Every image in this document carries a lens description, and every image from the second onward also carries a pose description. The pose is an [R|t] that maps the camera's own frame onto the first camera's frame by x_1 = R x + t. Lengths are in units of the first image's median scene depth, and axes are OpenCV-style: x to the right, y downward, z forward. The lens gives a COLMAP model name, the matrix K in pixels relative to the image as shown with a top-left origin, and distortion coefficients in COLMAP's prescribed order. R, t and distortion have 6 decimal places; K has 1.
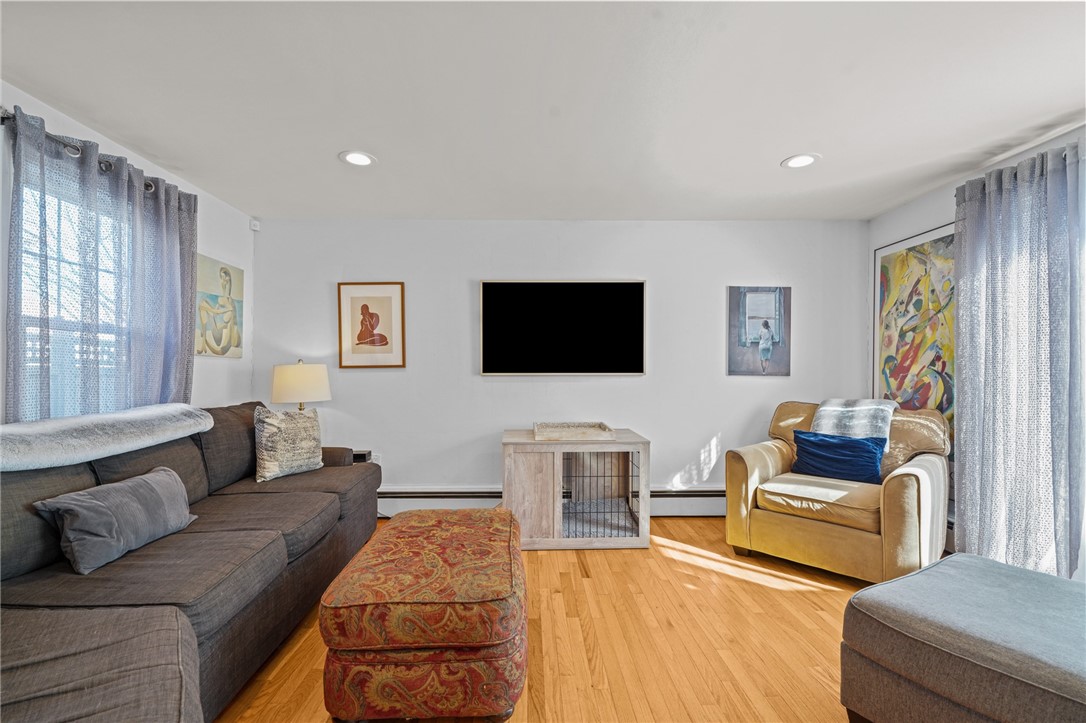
lens RADIAL K [[486.6, 0, 545.5], [0, 486.6, 372.2], [0, 0, 1]] dist [0.011439, -0.007548]
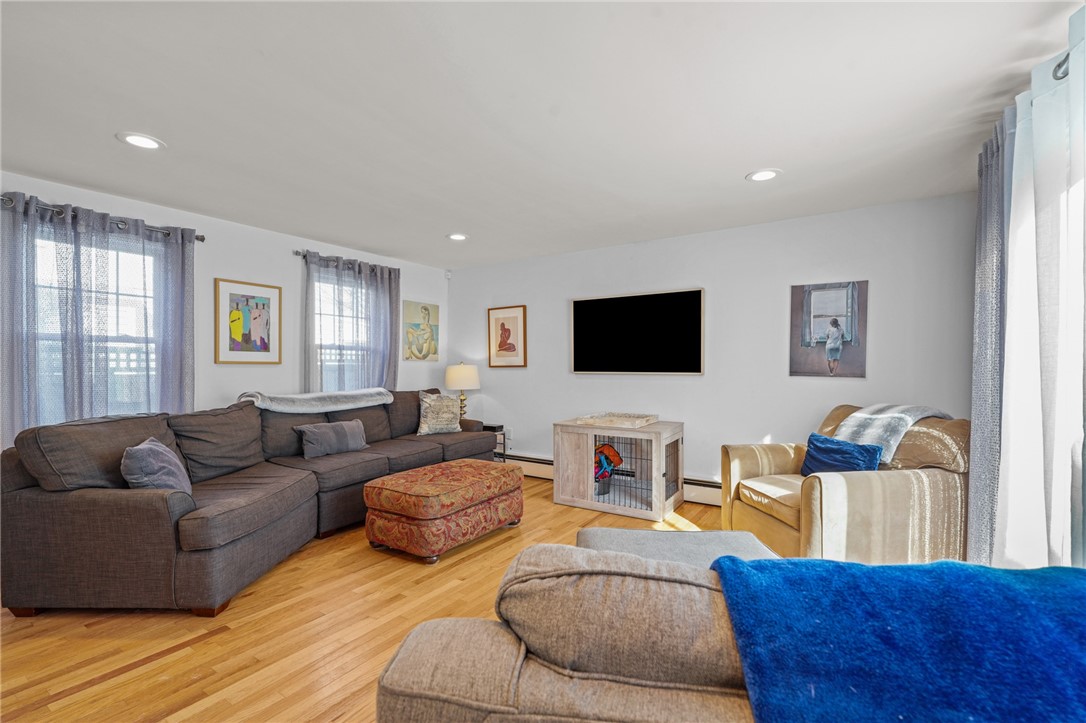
lens RADIAL K [[486.6, 0, 540.0], [0, 486.6, 375.0], [0, 0, 1]] dist [0.011439, -0.007548]
pose [[0.819450, 0.012796, -0.573007, 0.610126], [-0.003431, 0.999842, 0.017422, -0.013246], [0.573140, -0.012310, 0.819365, -0.121038]]
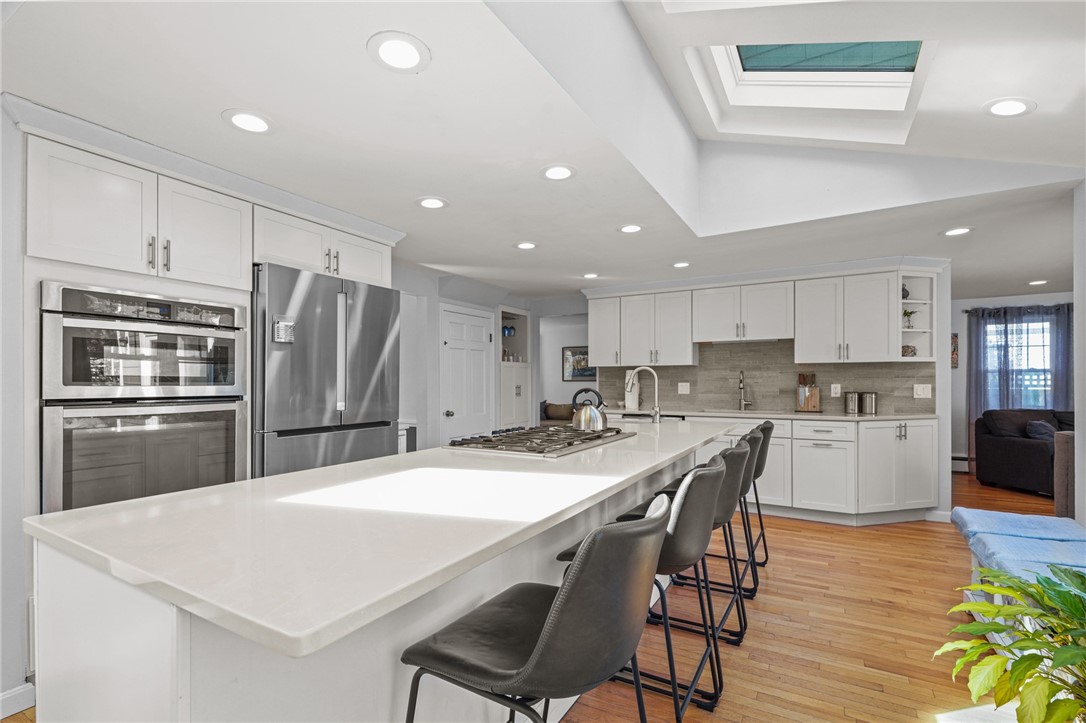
lens RADIAL K [[486.6, 0, 530.0], [0, 486.6, 378.7], [0, 0, 1]] dist [0.011439, -0.007548]
pose [[-0.530378, -0.000315, -0.847761, 1.954839], [0.005339, 0.999979, -0.003712, -0.037012], [0.847744, -0.006495, -0.530365, -0.426784]]
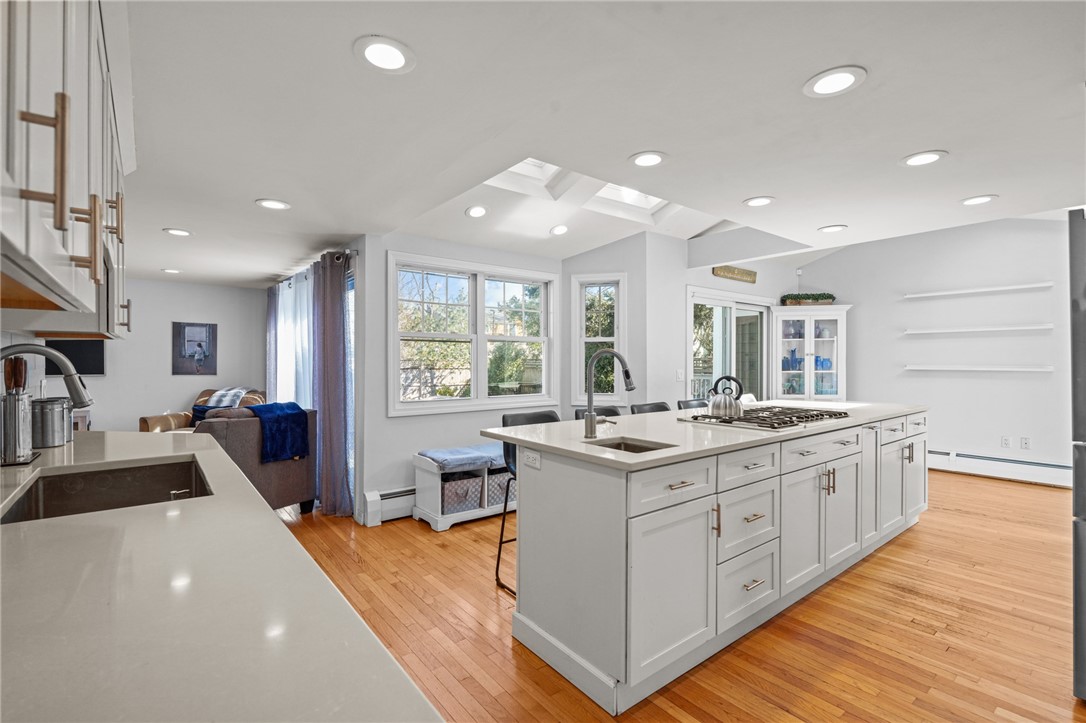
lens RADIAL K [[486.6, 0, 535.2], [0, 486.6, 361.1], [0, 0, 1]] dist [0.011439, -0.007548]
pose [[0.799457, 0.000858, 0.600723, 0.420796], [-0.001403, 0.999999, 0.000439, -0.050870], [-0.600722, -0.001193, 0.799457, -1.264365]]
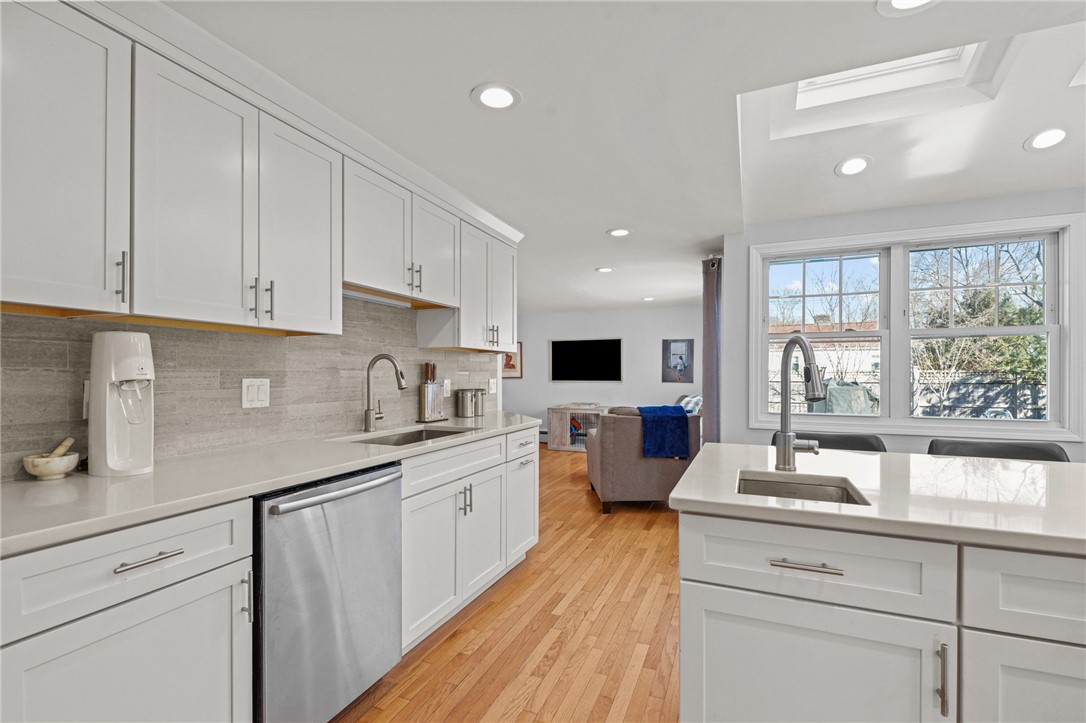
lens RADIAL K [[486.6, 0, 538.9], [0, 486.6, 374.1], [0, 0, 1]] dist [0.011439, -0.007548]
pose [[0.910459, 0.001501, -0.413597, 0.873472], [-0.001560, 0.999999, 0.000195, -0.033296], [0.413597, 0.000468, 0.910460, -1.279410]]
